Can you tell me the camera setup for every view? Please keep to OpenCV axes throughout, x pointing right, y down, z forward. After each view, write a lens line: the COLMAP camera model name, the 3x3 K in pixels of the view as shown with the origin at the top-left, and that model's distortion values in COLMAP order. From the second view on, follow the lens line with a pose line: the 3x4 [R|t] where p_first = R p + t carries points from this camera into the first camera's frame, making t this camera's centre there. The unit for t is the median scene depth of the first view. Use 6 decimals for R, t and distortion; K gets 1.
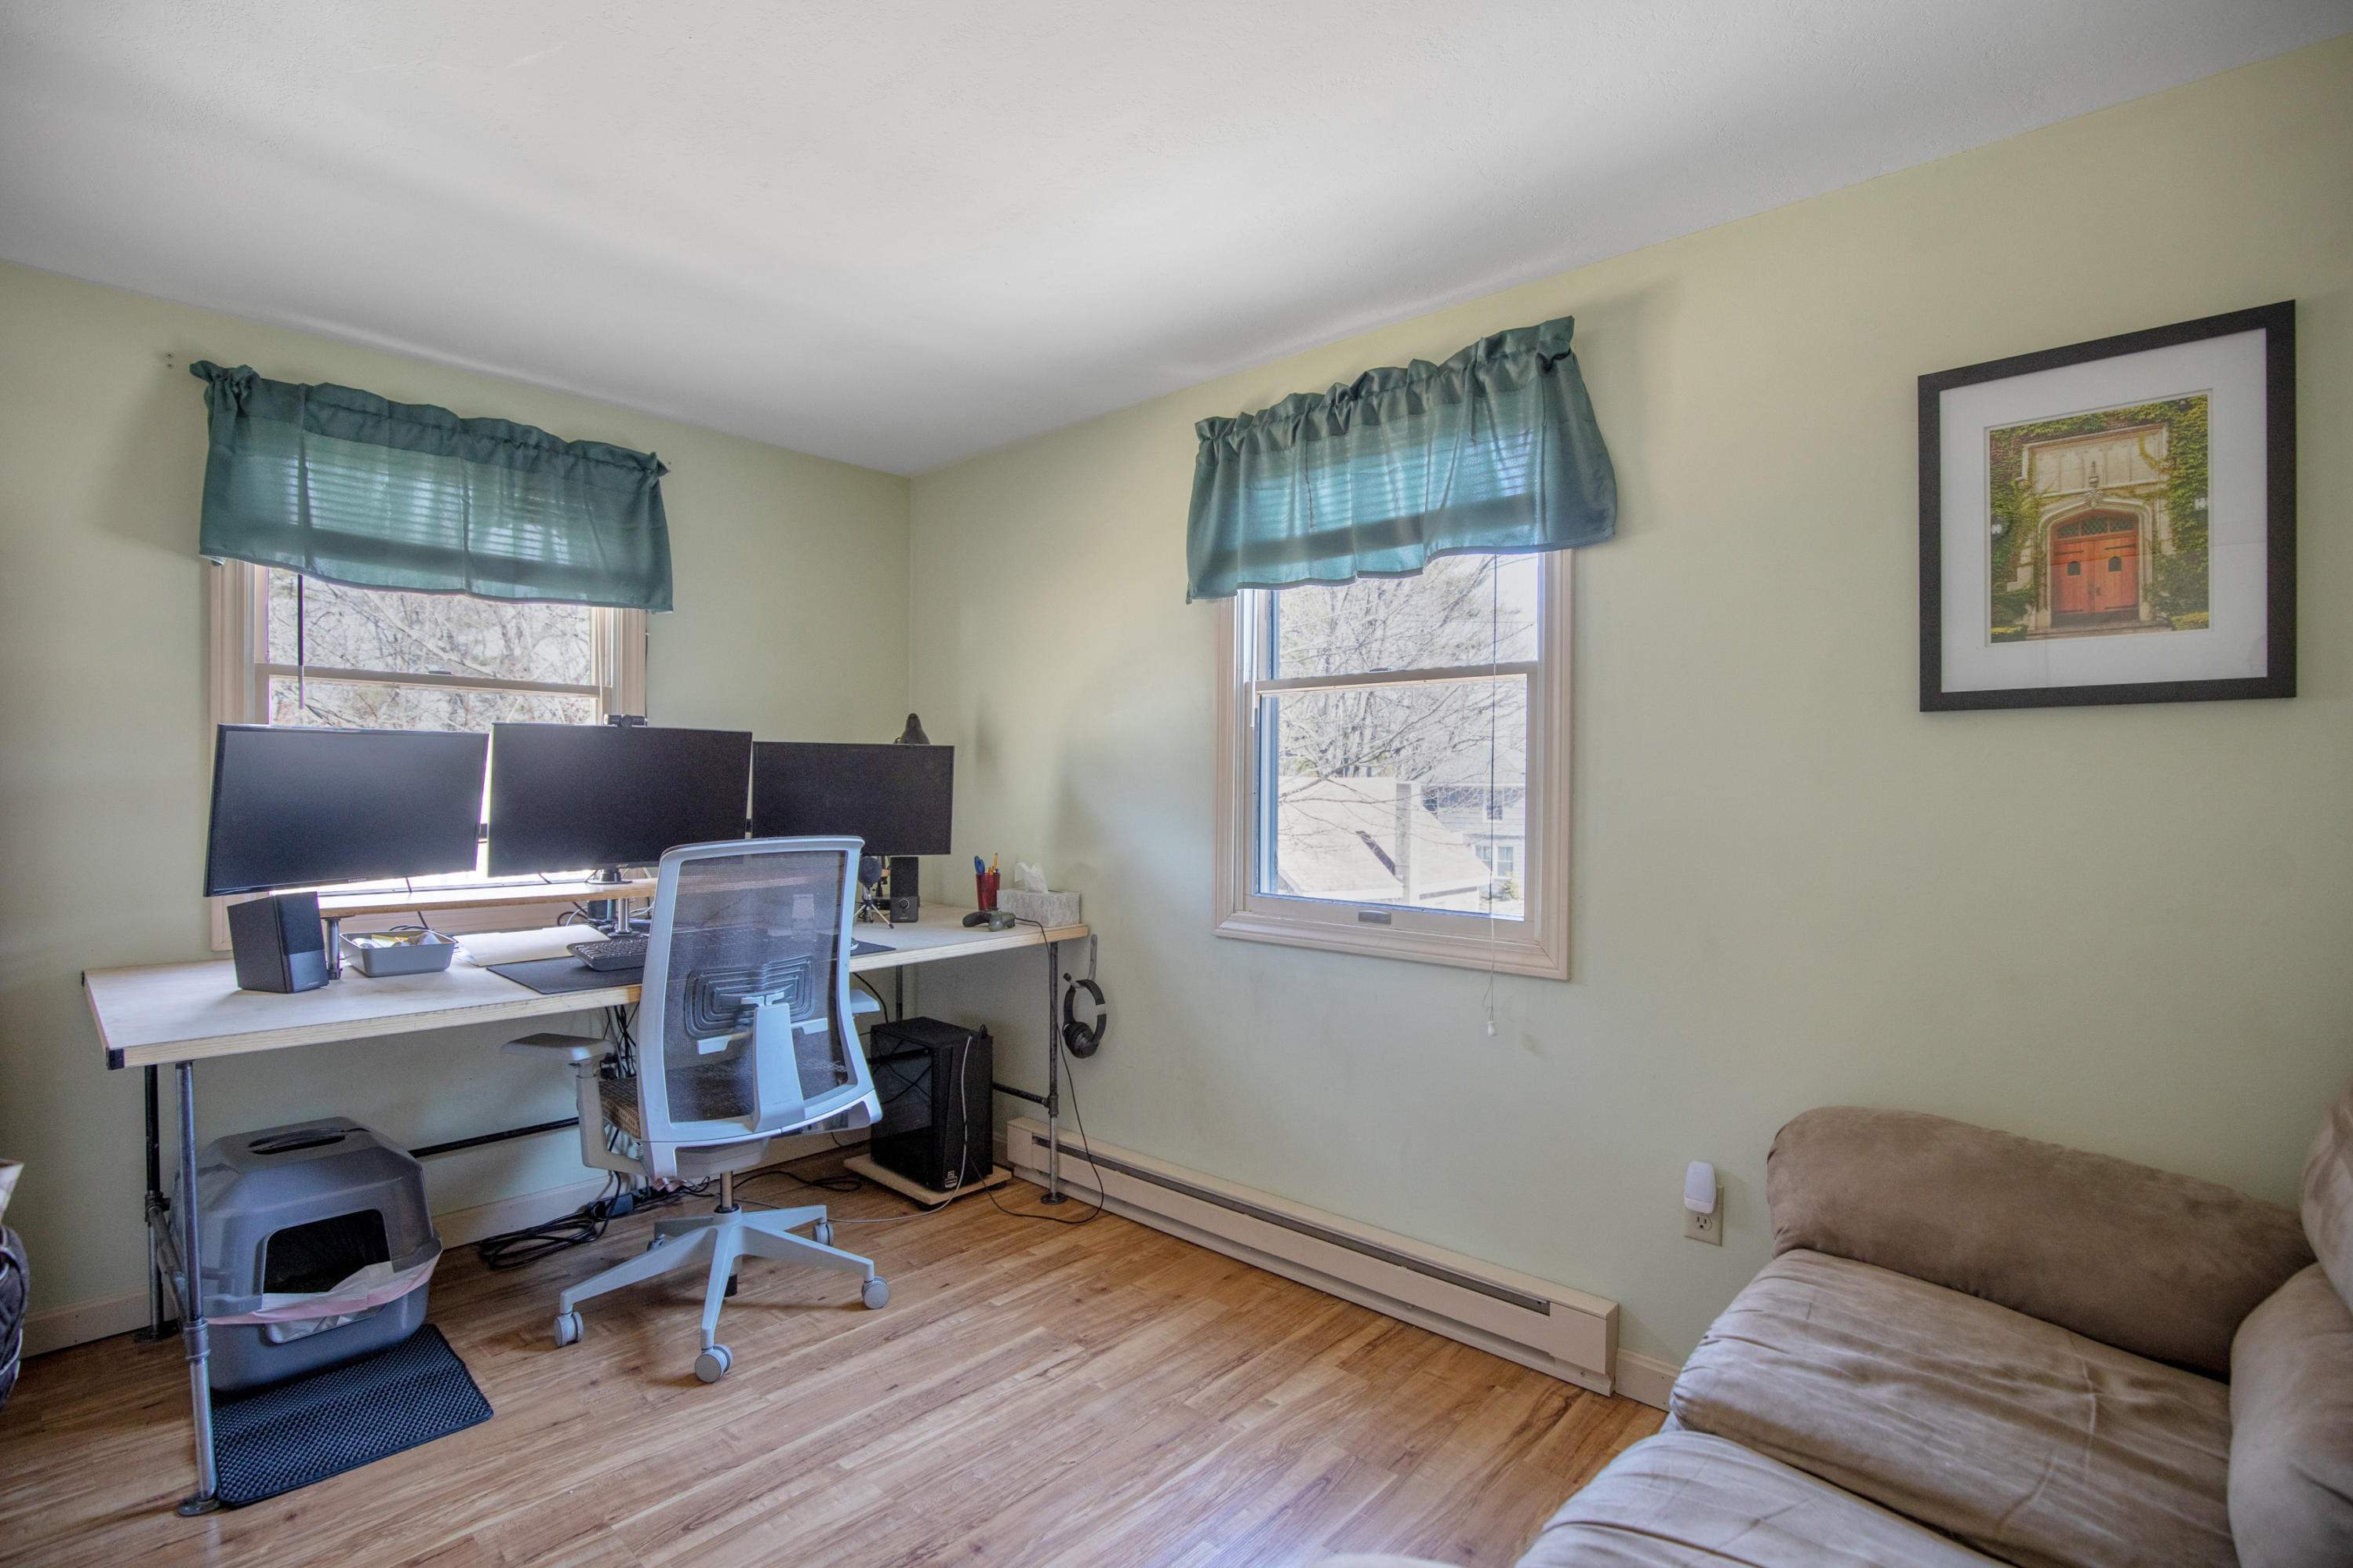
lens RADIAL K [[1083.6, 0, 1169.0], [0, 1083.6, 776.7], [0, 0, 1]] dist [-0.022361, 0.000040]
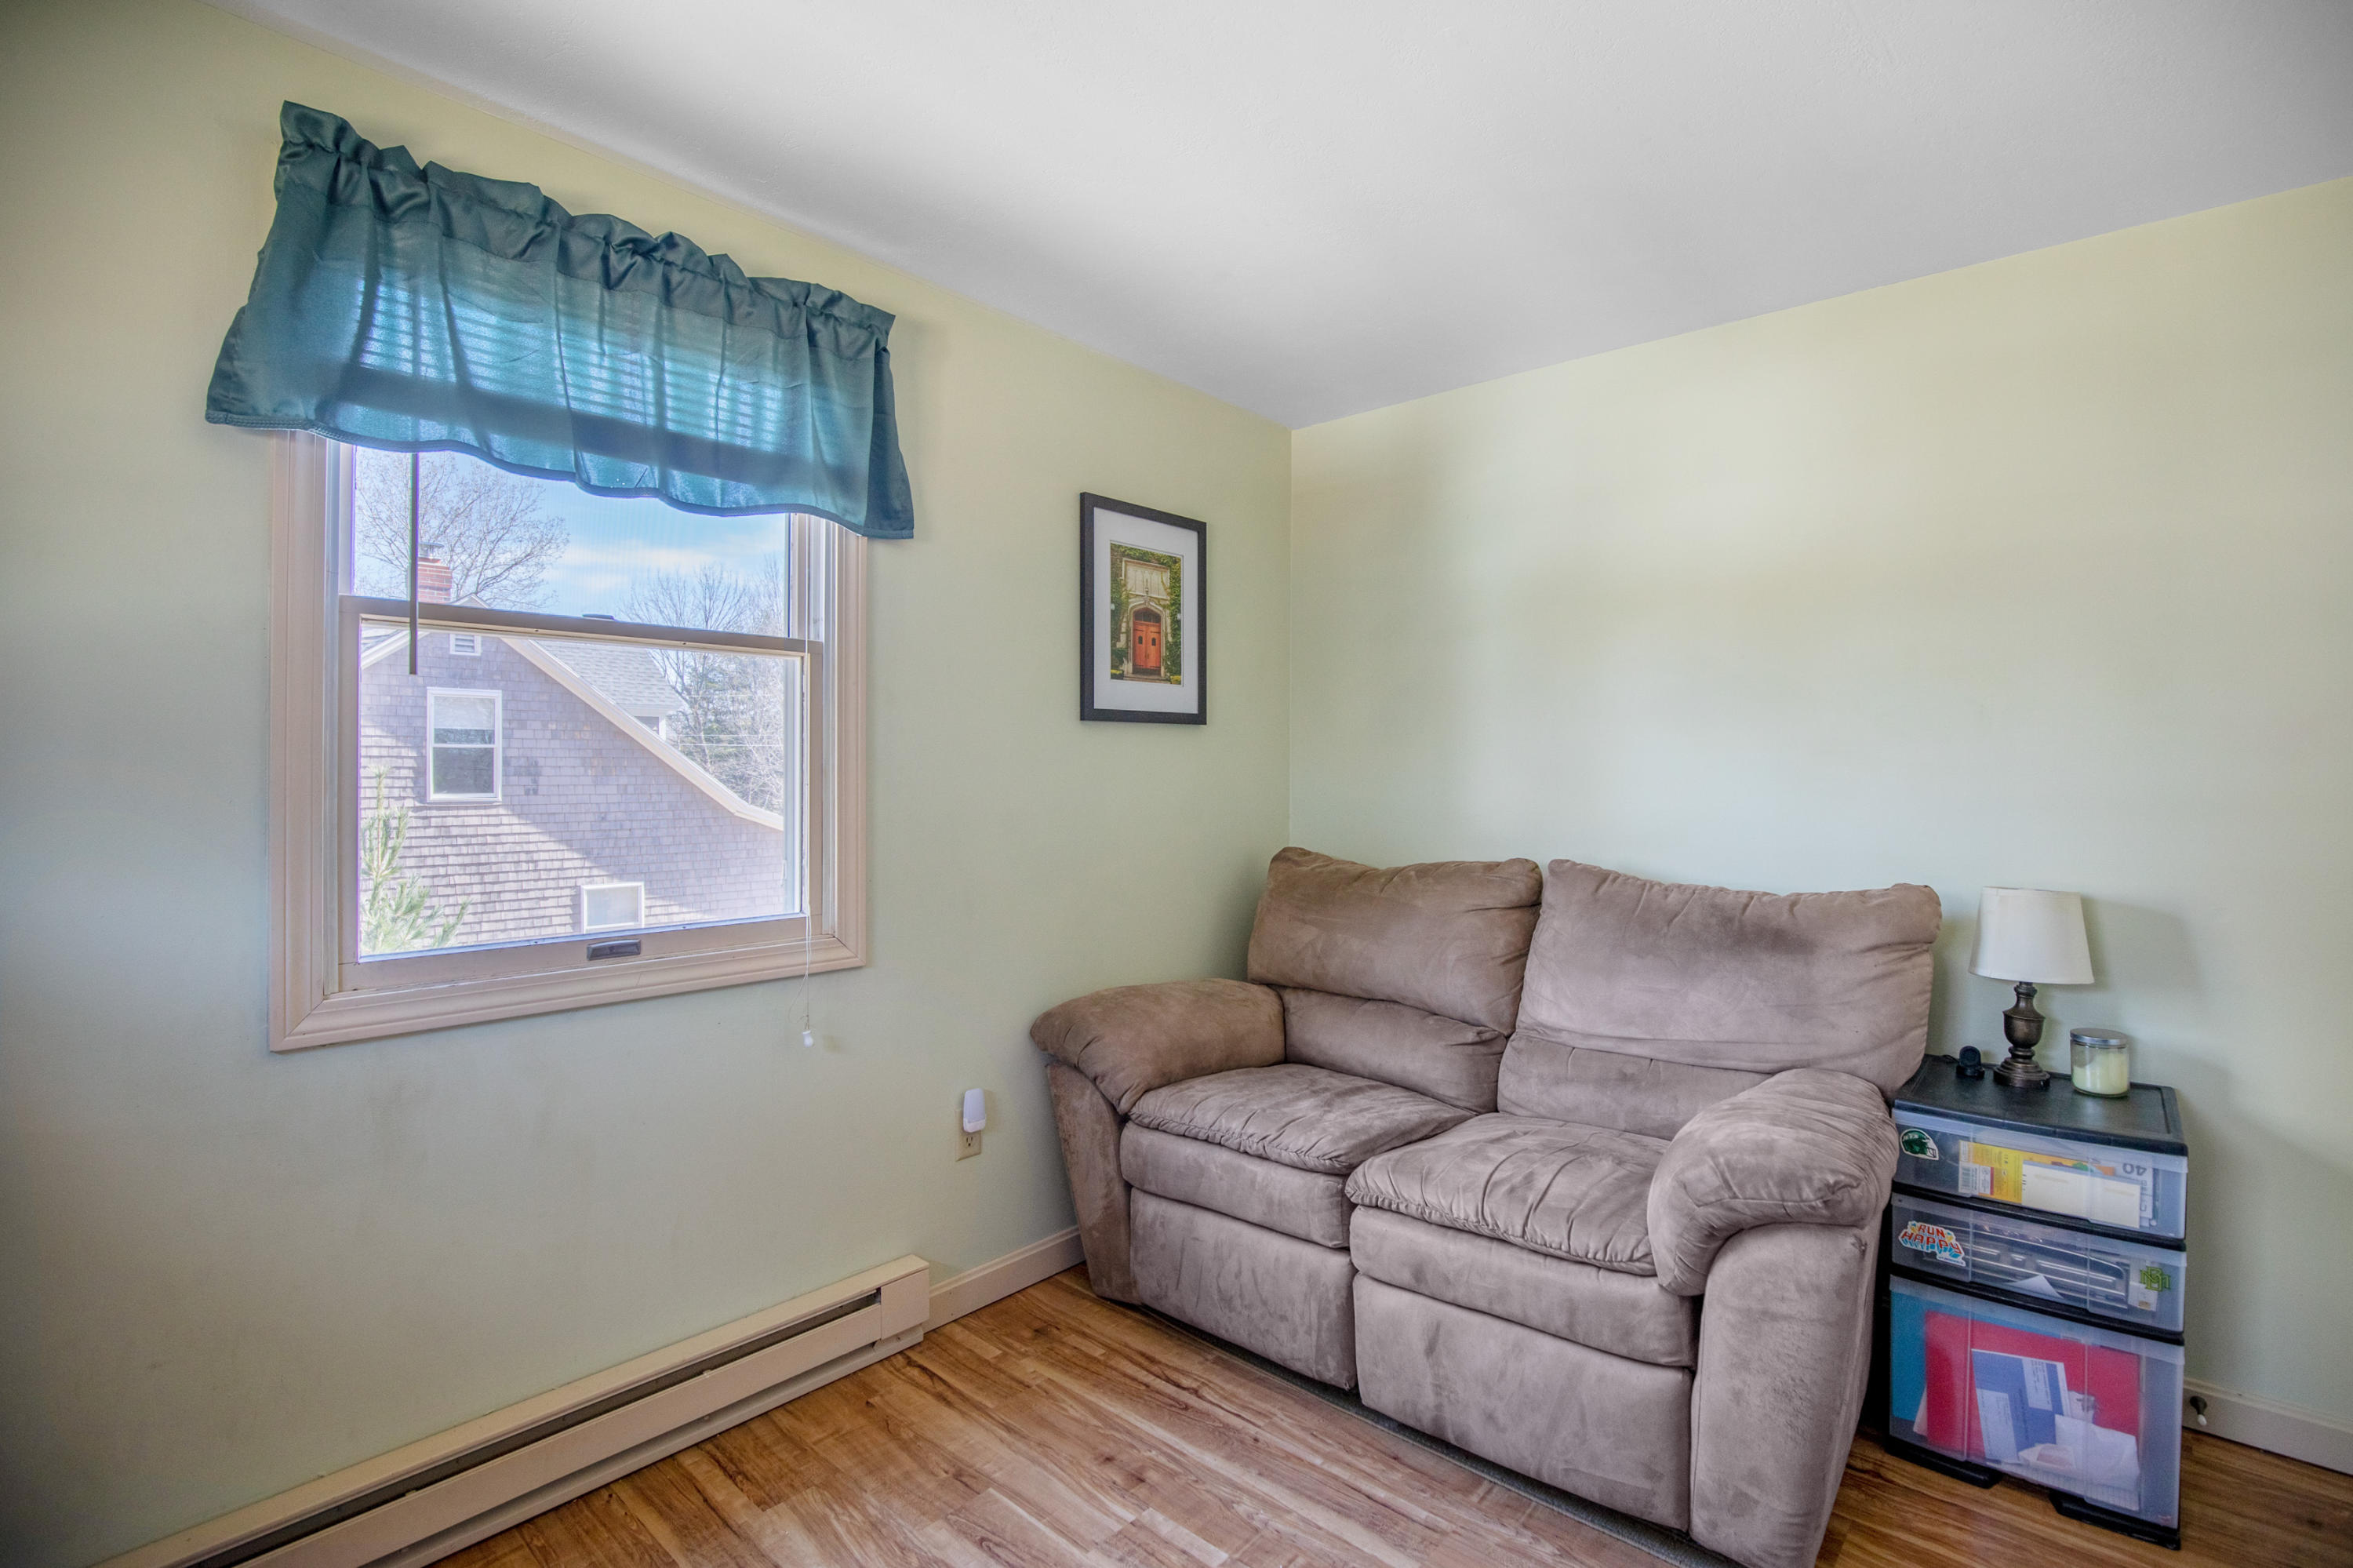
lens RADIAL K [[1083.6, 0, 1169.0], [0, 1083.6, 776.7], [0, 0, 1]] dist [-0.022361, 0.000040]
pose [[0.008470, 0.000976, 0.999964, -0.614201], [0.004418, 0.999990, -0.001014, 0.014366], [-0.999954, 0.004427, 0.008465, 0.685384]]
